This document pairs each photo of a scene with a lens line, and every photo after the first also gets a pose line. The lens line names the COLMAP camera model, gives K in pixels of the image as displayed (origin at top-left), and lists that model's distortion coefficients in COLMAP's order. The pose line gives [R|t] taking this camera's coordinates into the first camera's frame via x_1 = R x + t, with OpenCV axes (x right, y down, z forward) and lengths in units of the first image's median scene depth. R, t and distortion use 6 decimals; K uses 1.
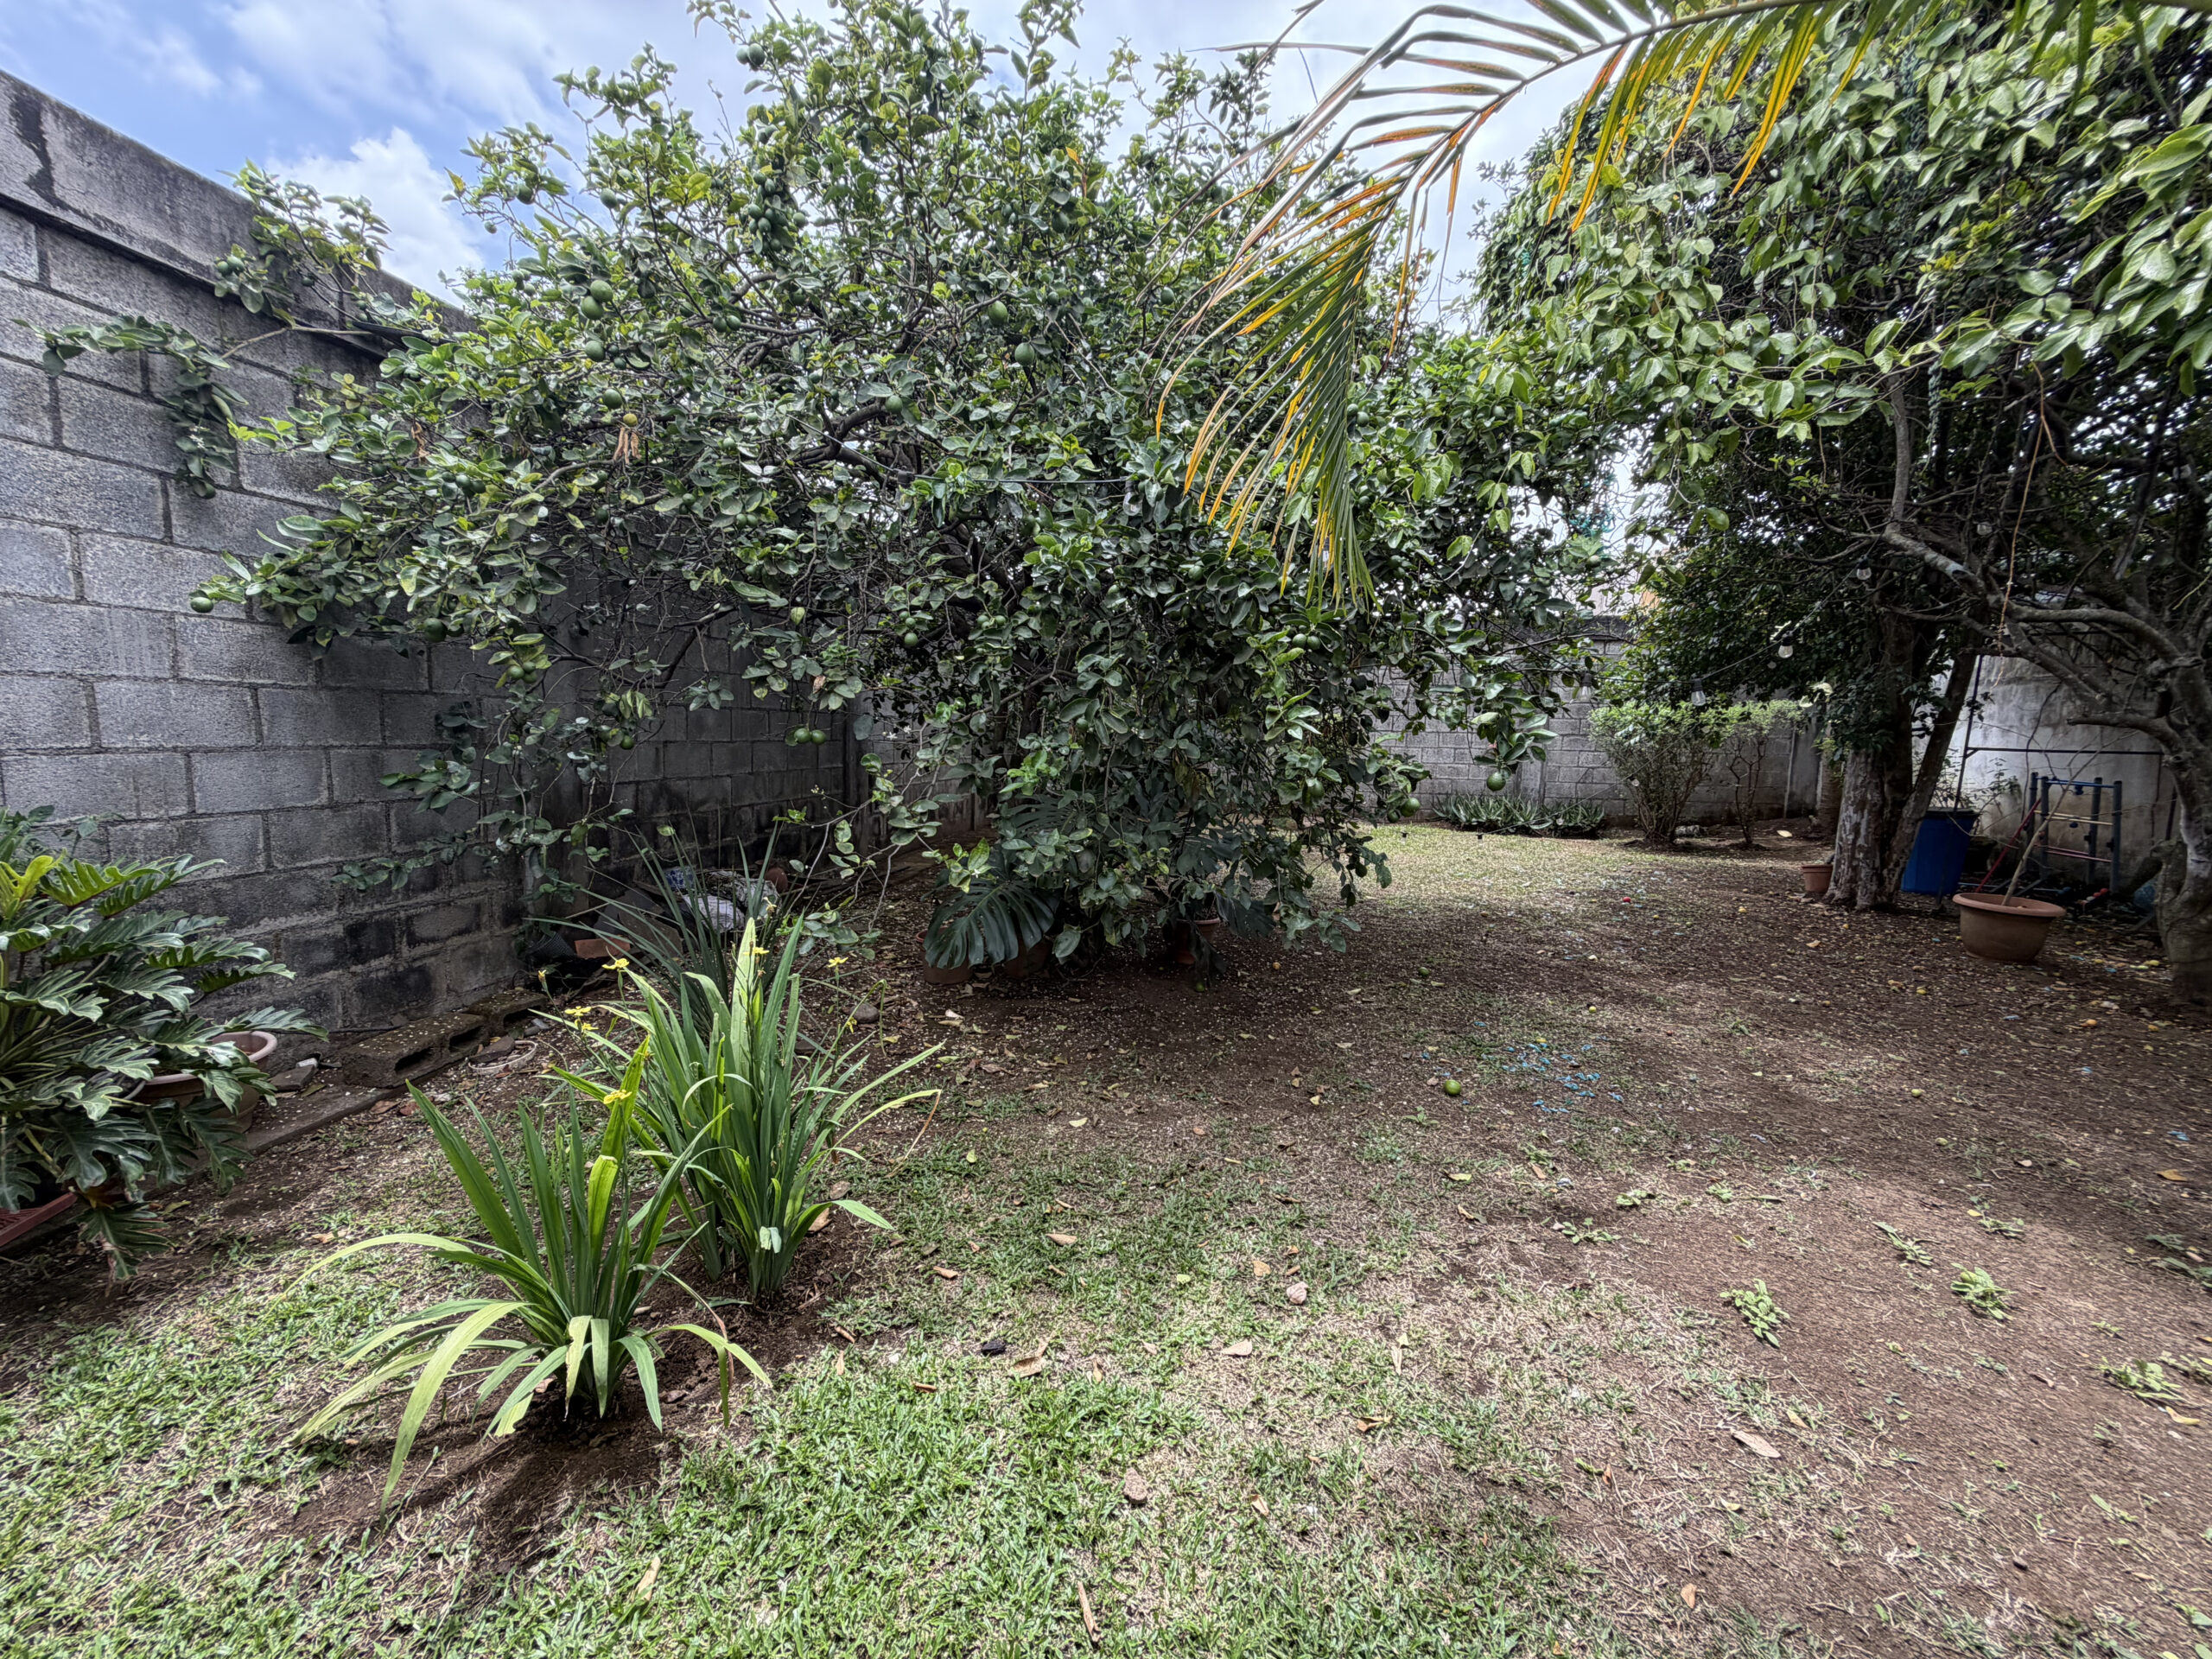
lens RADIAL K [[871.8, 0, 1095.4], [0, 871.8, 828.6], [0, 0, 1]] dist [-0.010269, 0.000921]
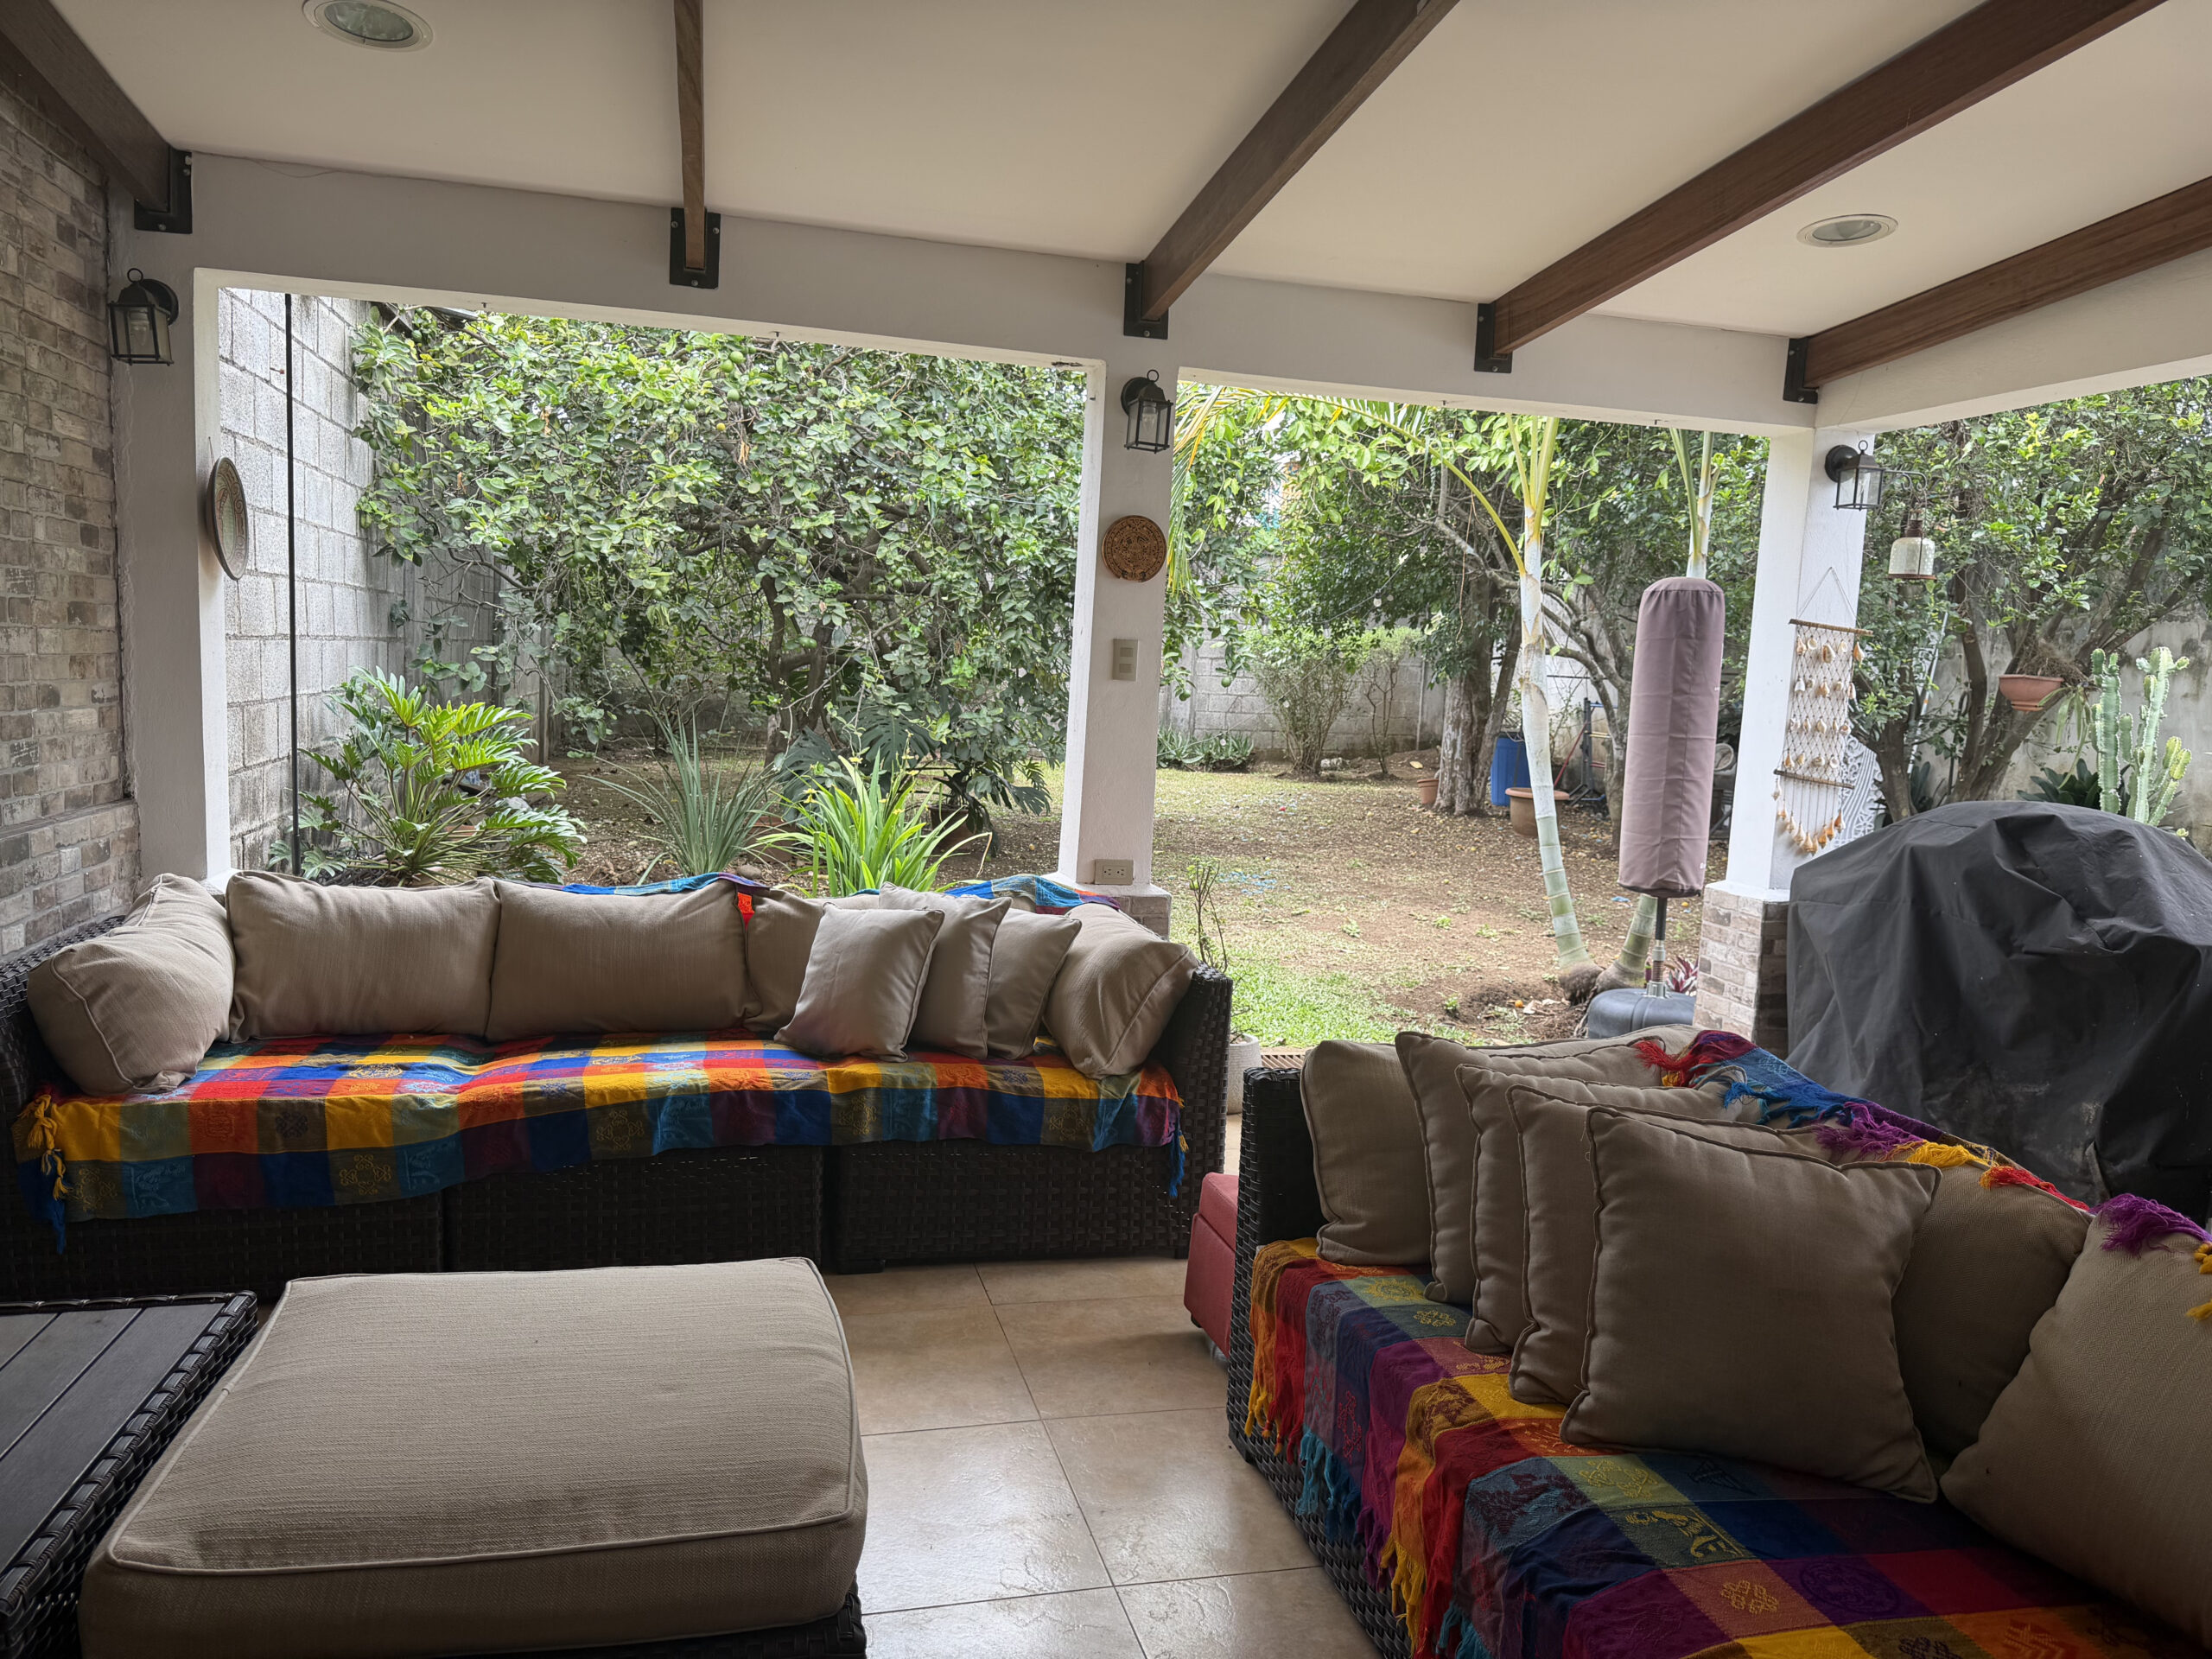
lens RADIAL K [[1570.6, 0, 1117.2], [0, 1570.6, 837.4], [0, 0, 1]] dist [0.044048, -0.006602]
pose [[0.896687, -0.028528, 0.441746, -0.438322], [0.023446, 0.999581, 0.016961, 0.076995], [-0.442045, -0.004852, 0.896980, -0.665276]]
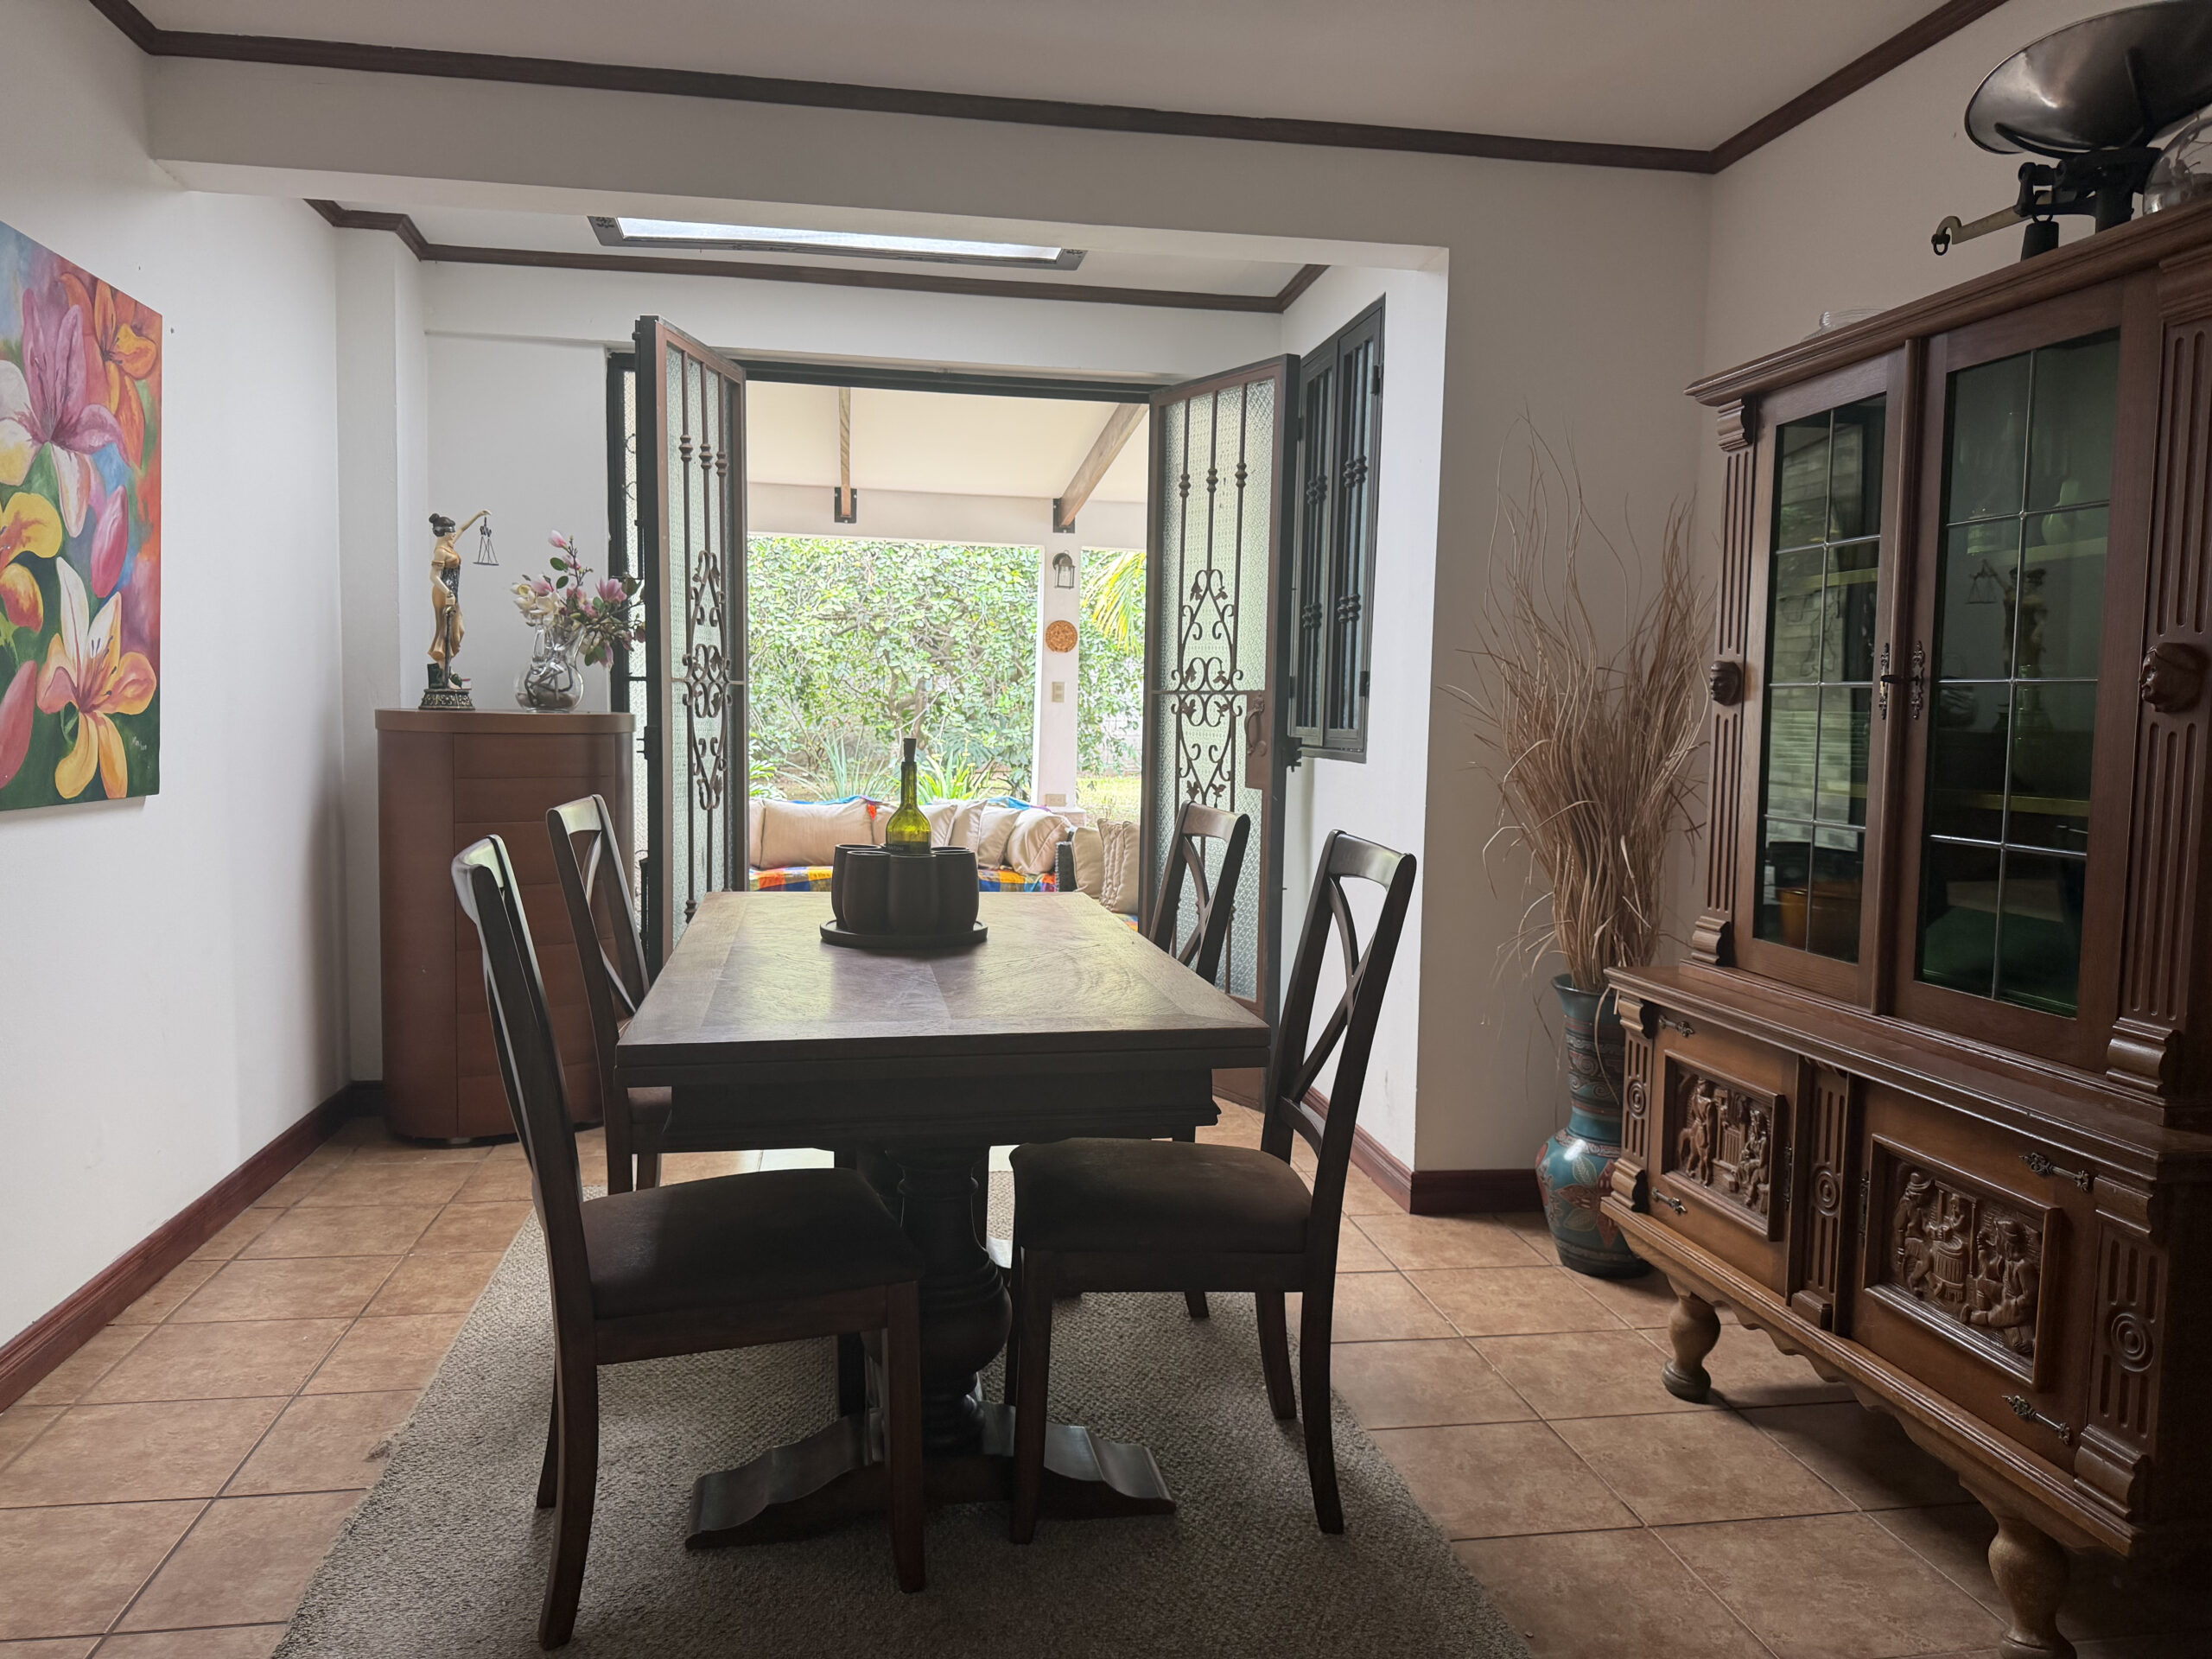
lens RADIAL K [[1570.6, 0, 1103.4], [0, 1570.6, 825.4], [0, 0, 1]] dist [0.044048, -0.006602]
pose [[0.932456, -0.028614, 0.360148, -0.715566], [0.039113, 0.998995, -0.021896, 0.227987], [-0.359160, 0.034504, 0.932638, -1.904612]]
